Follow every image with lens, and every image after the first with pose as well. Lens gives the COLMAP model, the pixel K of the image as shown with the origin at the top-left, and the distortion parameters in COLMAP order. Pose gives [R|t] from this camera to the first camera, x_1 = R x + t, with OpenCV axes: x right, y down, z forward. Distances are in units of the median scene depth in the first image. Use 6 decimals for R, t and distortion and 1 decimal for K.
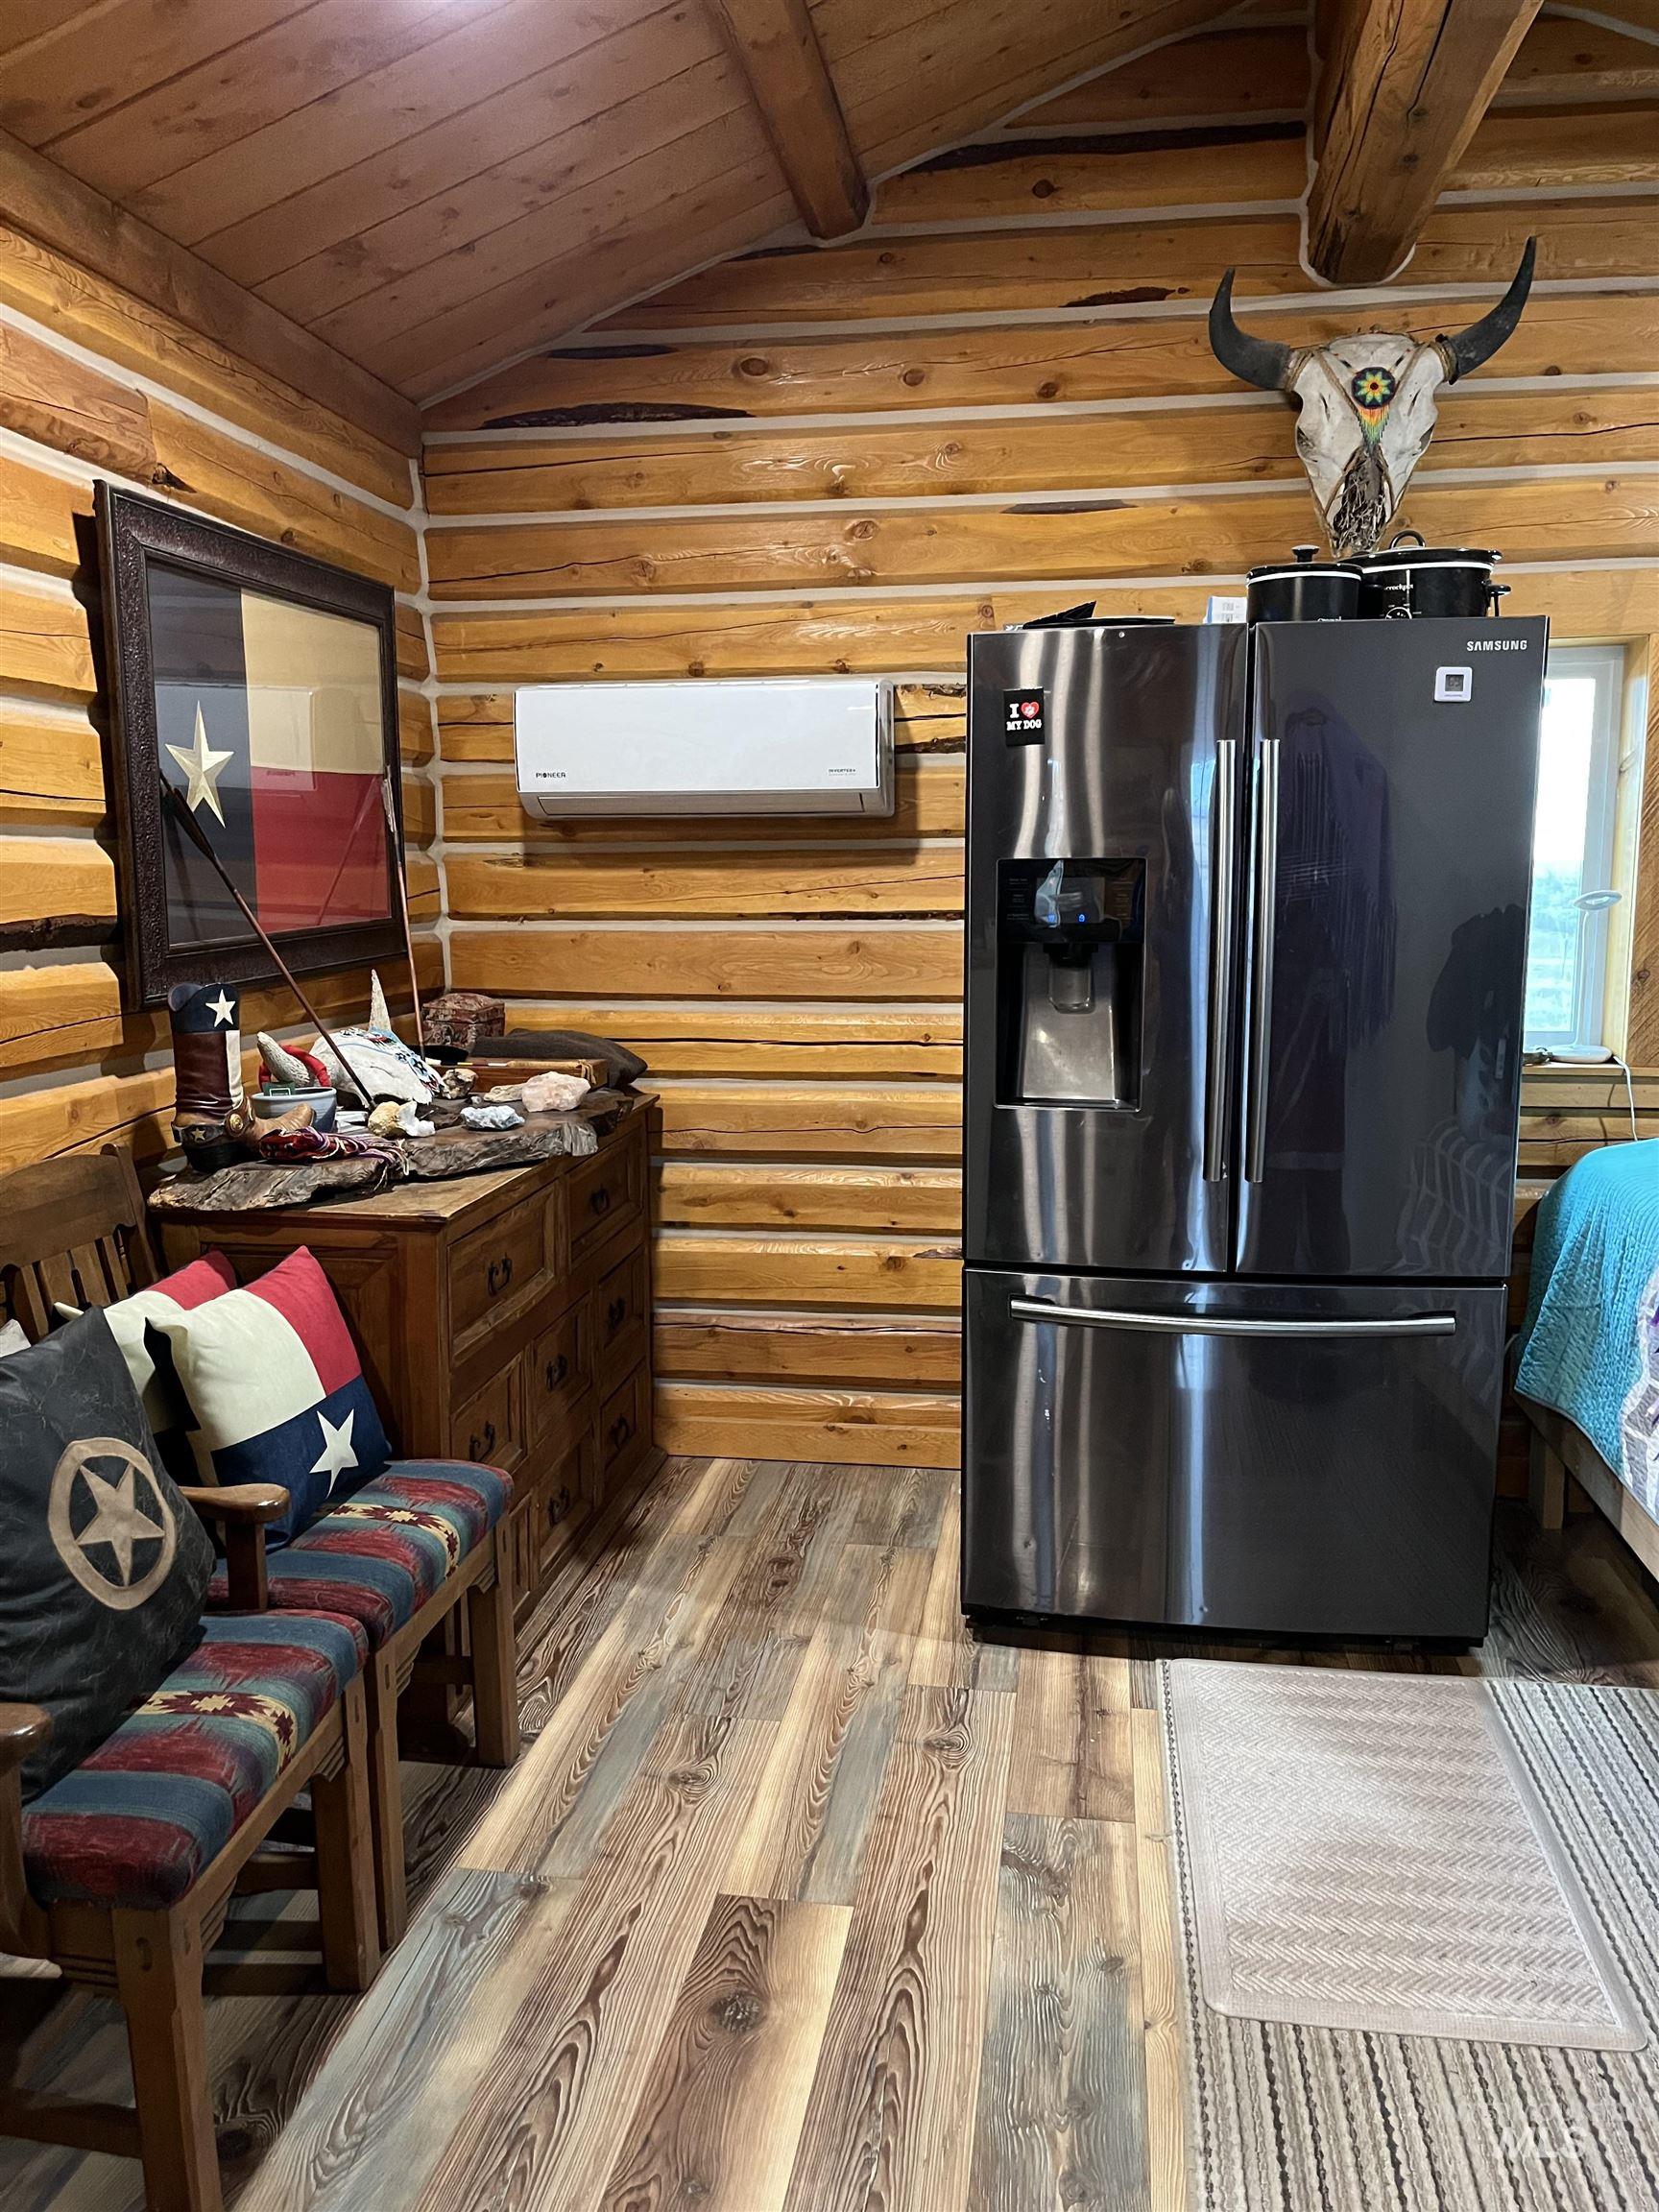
lens RADIAL K [[1669.2, 0, 813.8], [0, 1669.2, 1116.7], [0, 0, 1]] dist [0.037342, -0.051539]
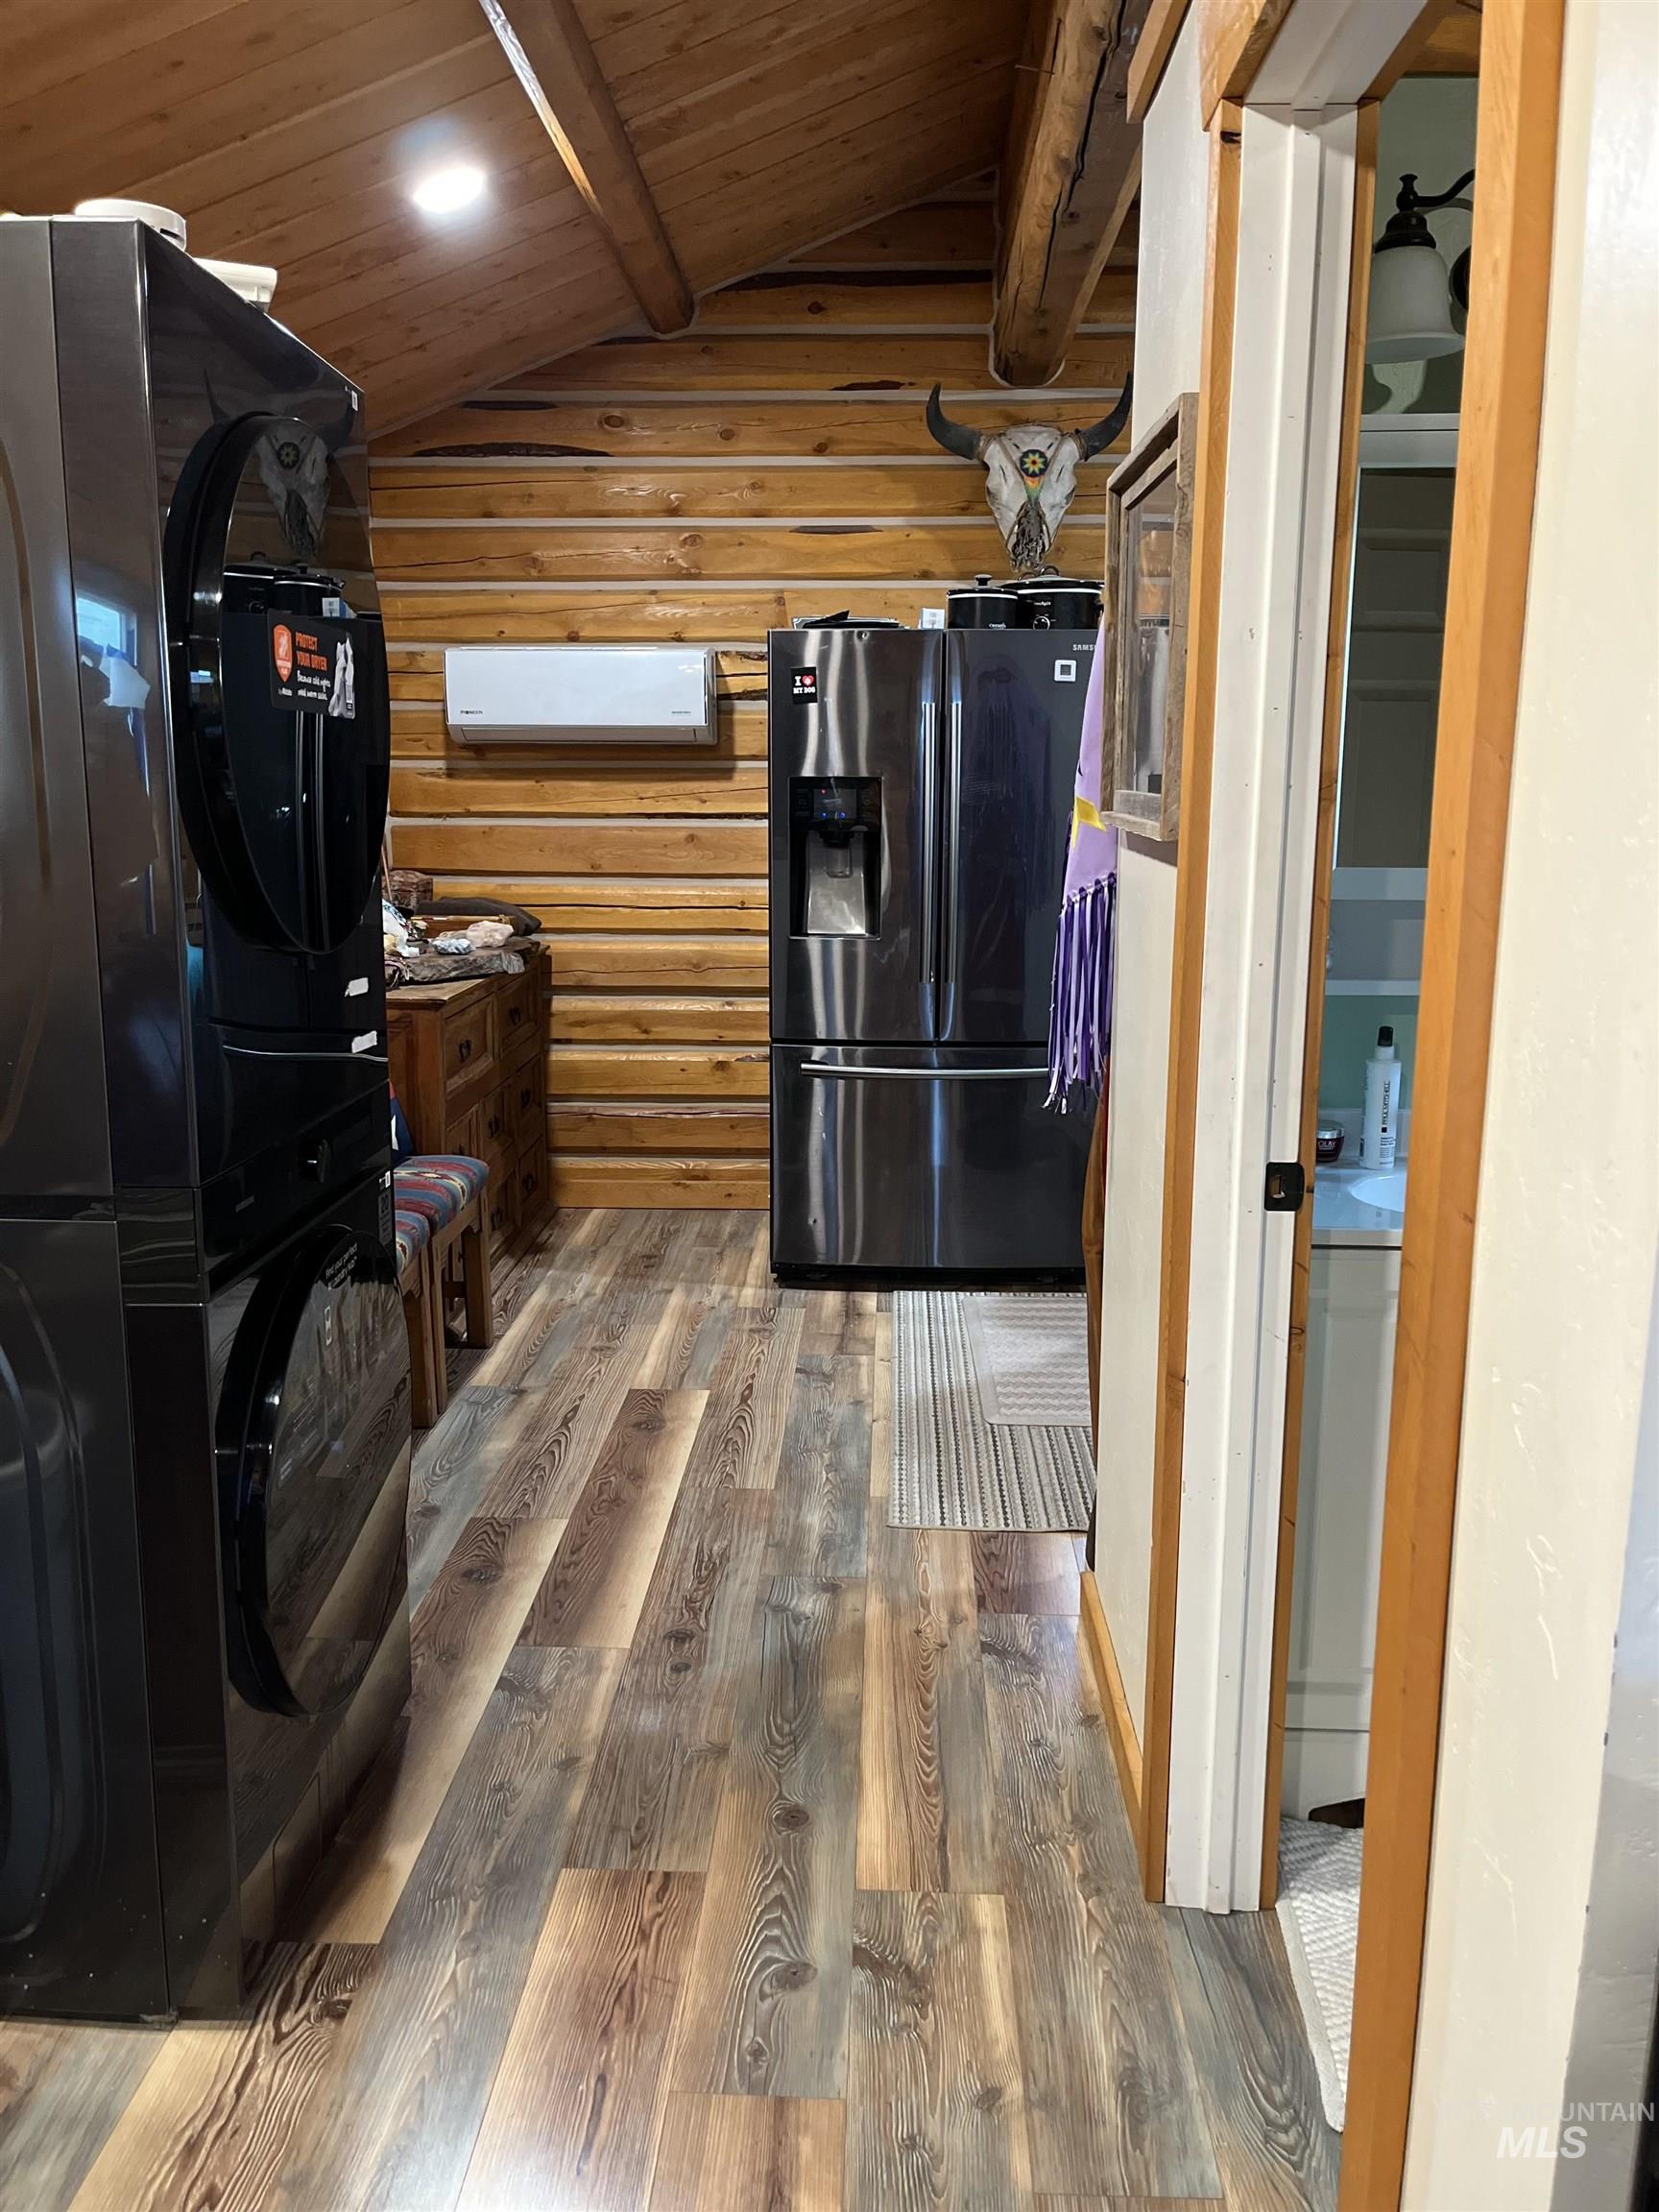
lens RADIAL K [[1669.2, 0, 835.9], [0, 1669.2, 1118.3], [0, 0, 1]] dist [0.037342, -0.051539]
pose [[0.991568, -0.015788, 0.128618, -0.043802], [0.009467, 0.998724, 0.049616, 0.073873], [-0.129238, -0.047980, 0.990452, -0.478500]]
